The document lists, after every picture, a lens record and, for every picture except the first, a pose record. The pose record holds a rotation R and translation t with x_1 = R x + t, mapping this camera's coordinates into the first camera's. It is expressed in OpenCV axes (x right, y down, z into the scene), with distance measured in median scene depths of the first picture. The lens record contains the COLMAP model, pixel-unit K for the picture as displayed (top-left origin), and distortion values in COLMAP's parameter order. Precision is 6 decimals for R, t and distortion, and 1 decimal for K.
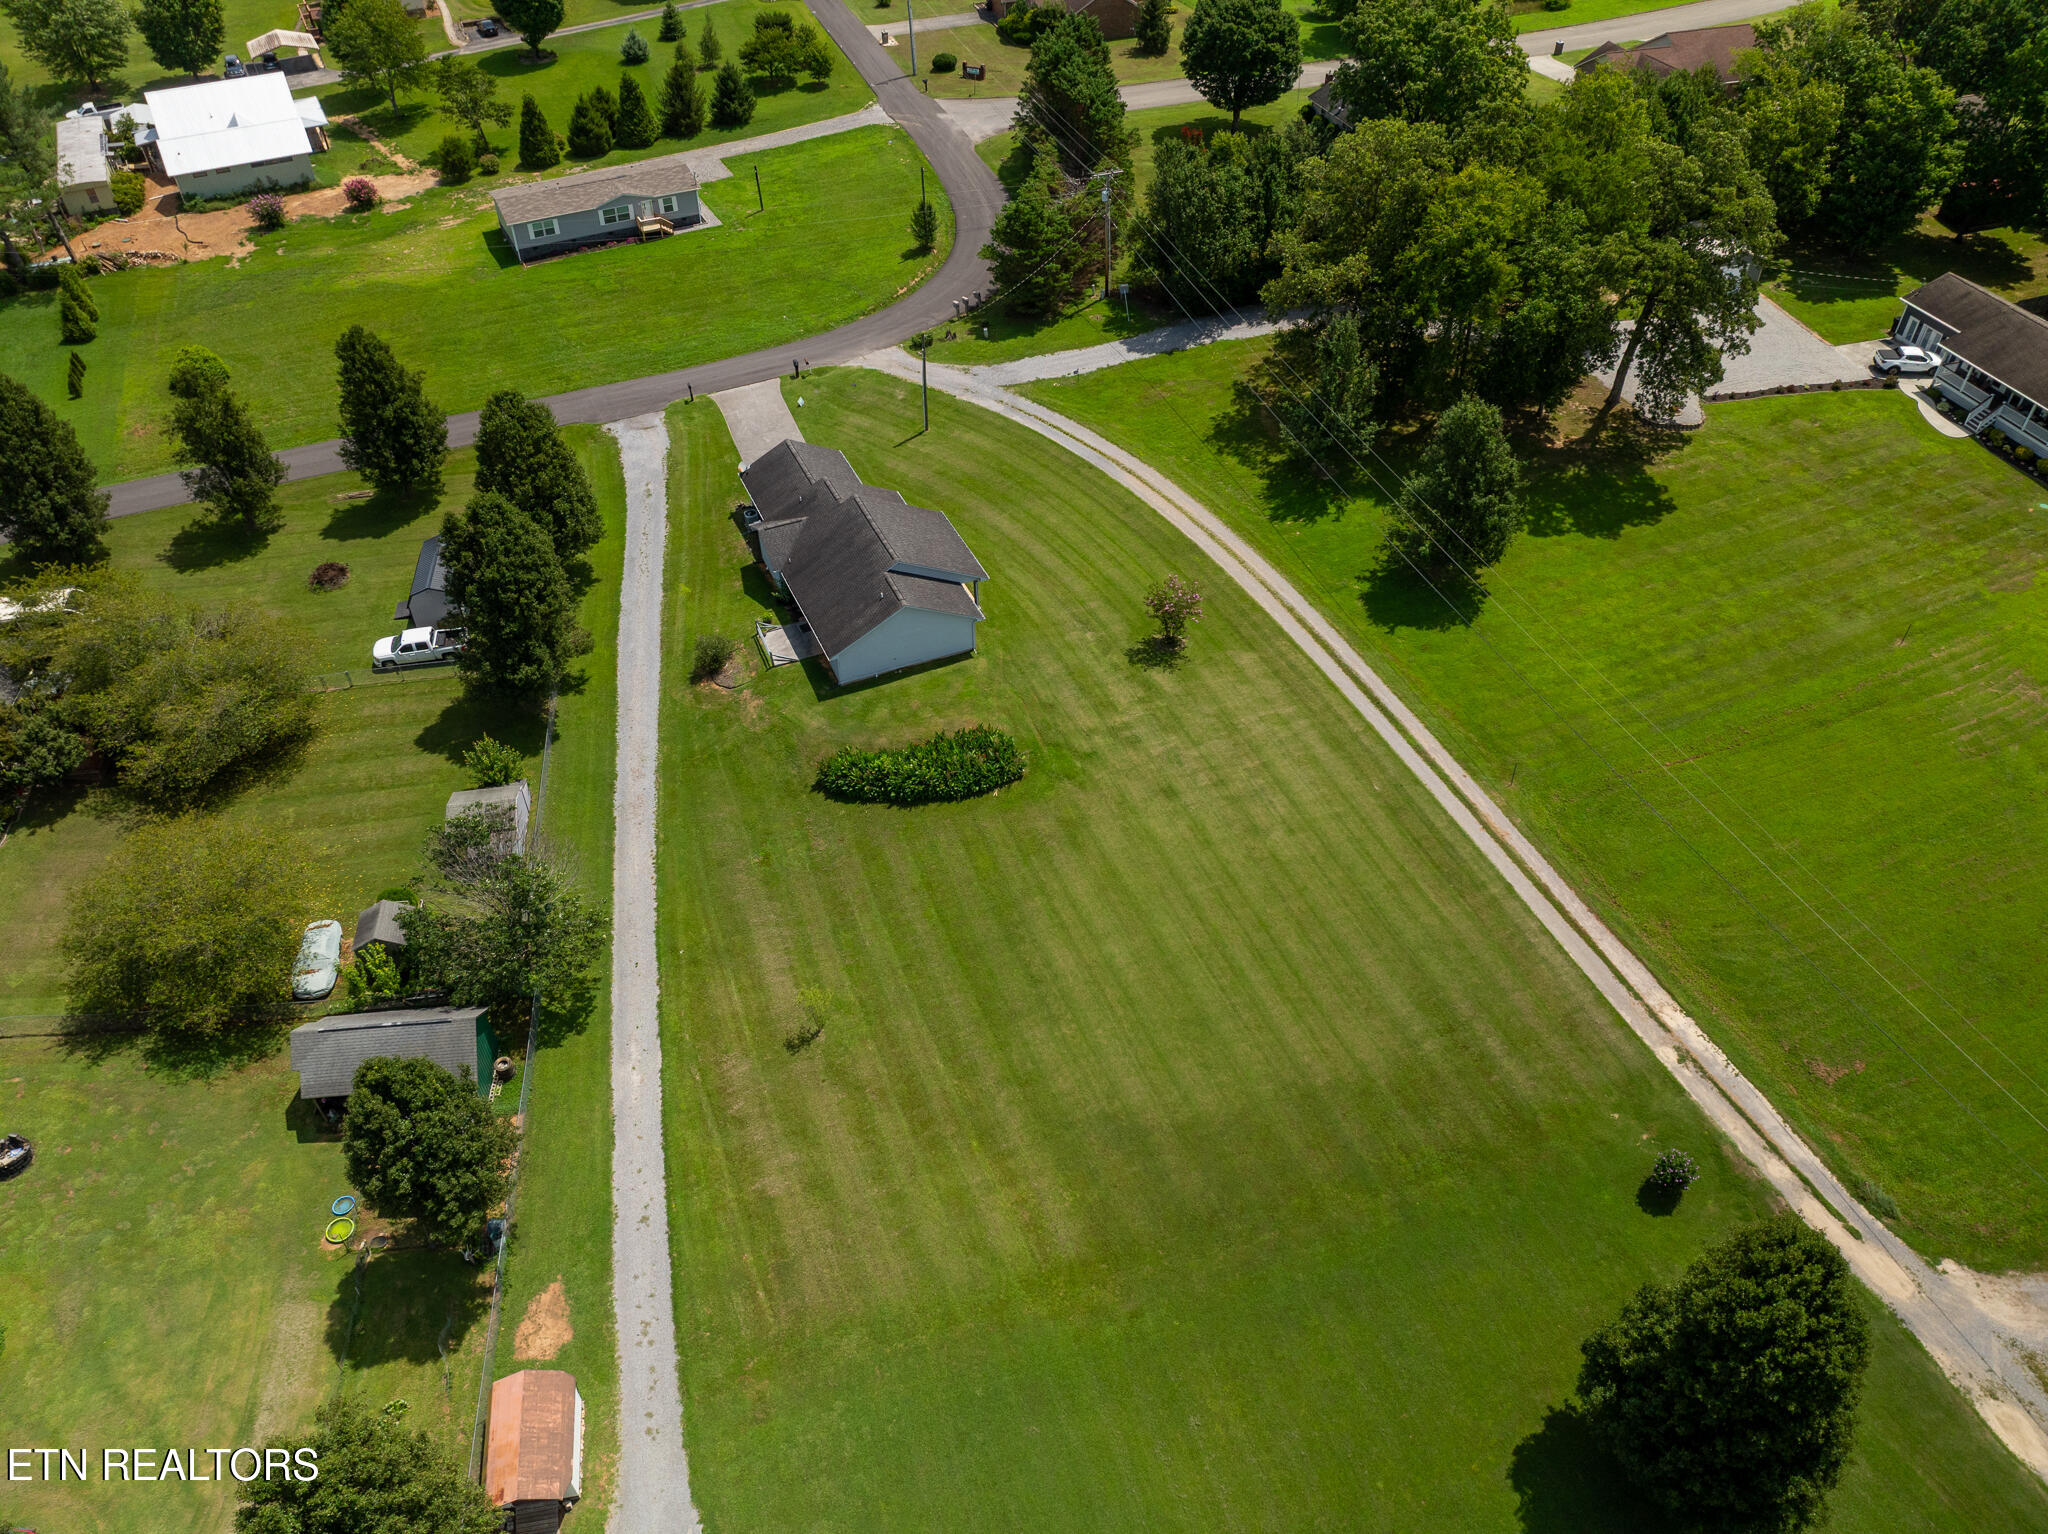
lens RADIAL K [[1451.8, 0, 1024.0], [0, 1451.8, 767.0], [0, 0, 1]] dist [-0.033683, 0.003968]
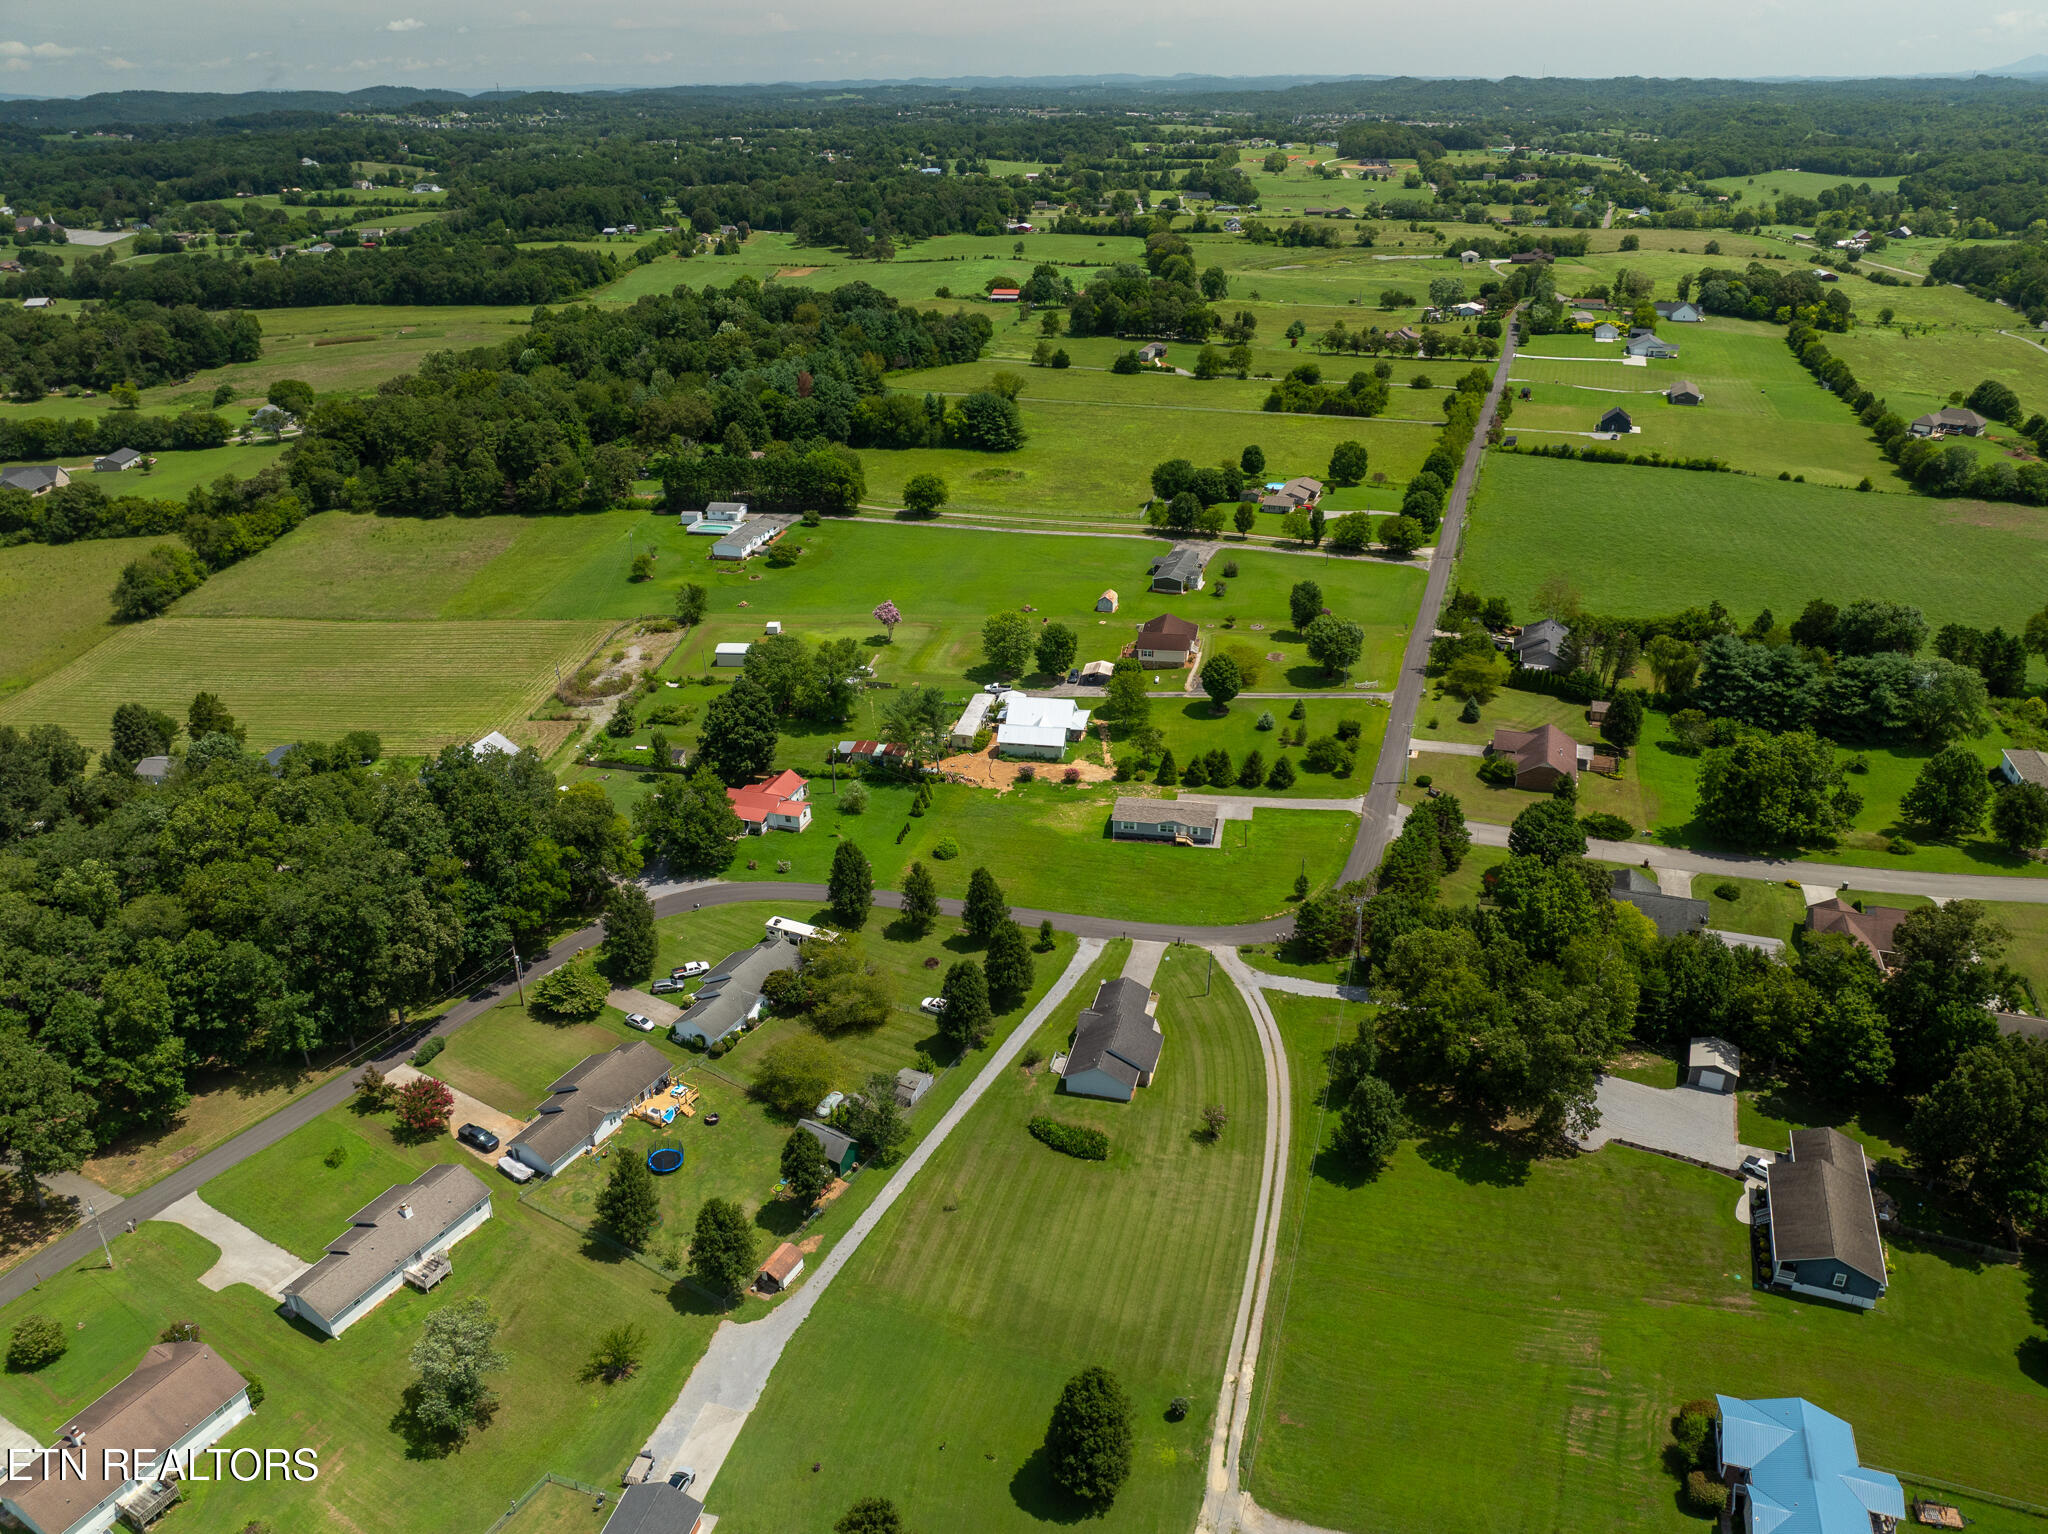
lens RADIAL K [[1425.0, 0, 1024.0], [0, 1425.0, 767.0], [0, 0, 1]] dist [-0.035825, -0.006266]
pose [[0.784044, 0.262236, -0.562590, 0.840088], [-0.406665, 0.901770, -0.146406, -0.144870], [0.468934, 0.343575, 0.813669, -0.895798]]
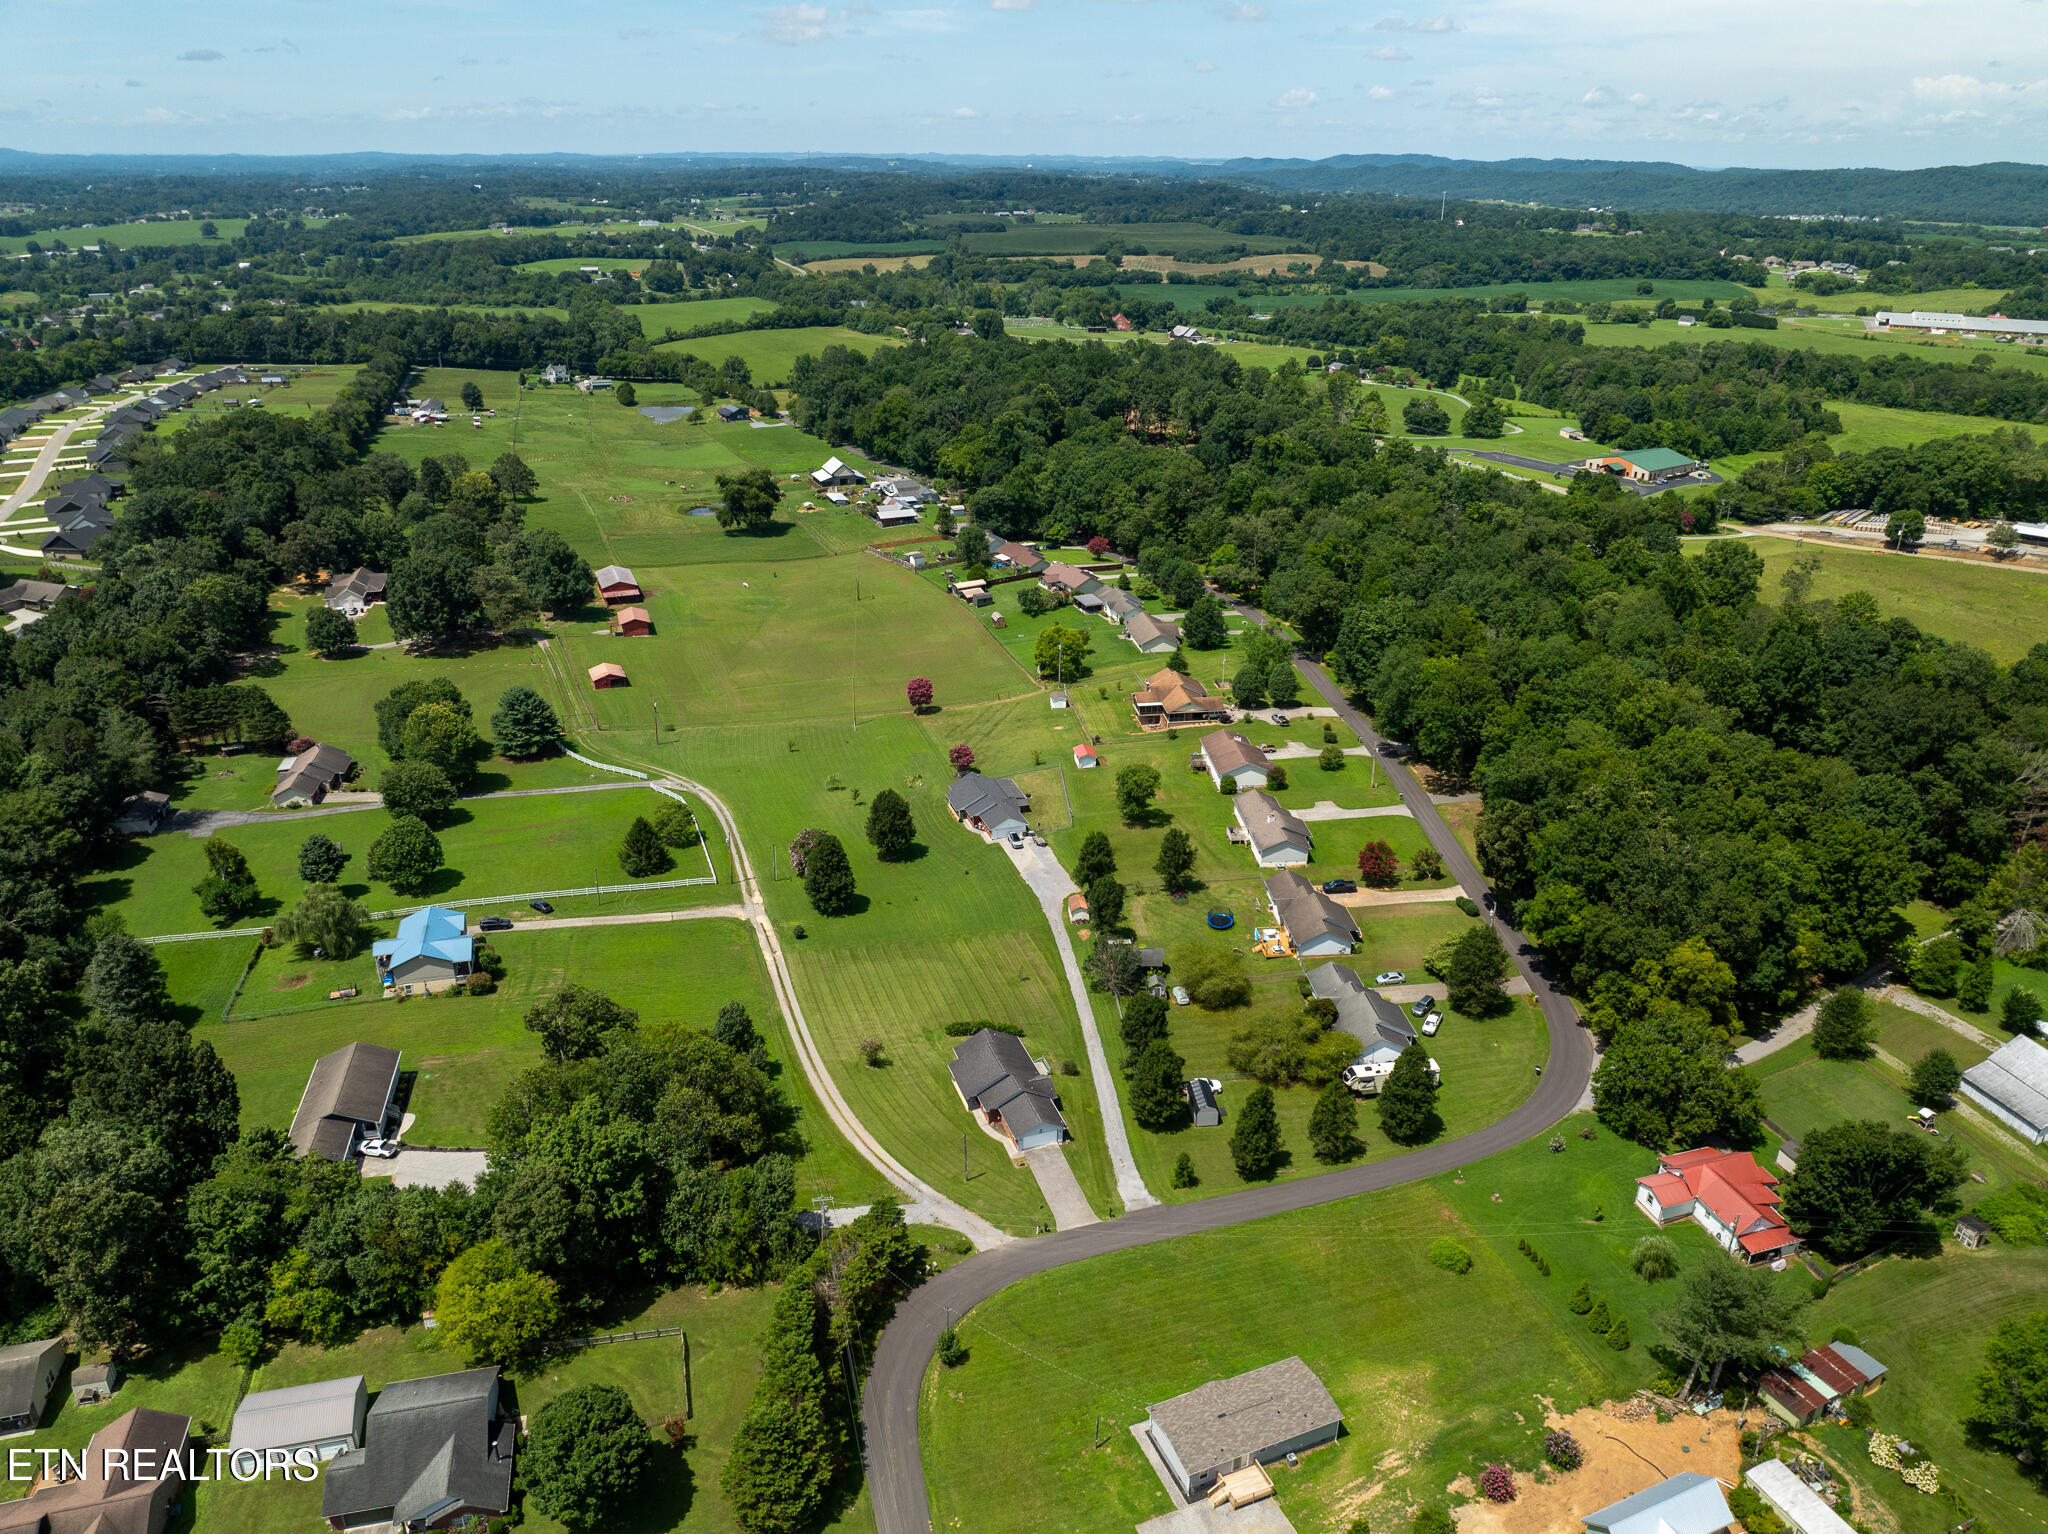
lens RADIAL K [[1425.0, 0, 1024.0], [0, 1425.0, 767.0], [0, 0, 1]] dist [-0.035825, -0.006266]
pose [[-0.997115, -0.033818, 0.067955, -0.262509], [0.047844, 0.415021, 0.908553, -2.205648], [-0.058928, 0.909183, -0.412206, 1.406317]]
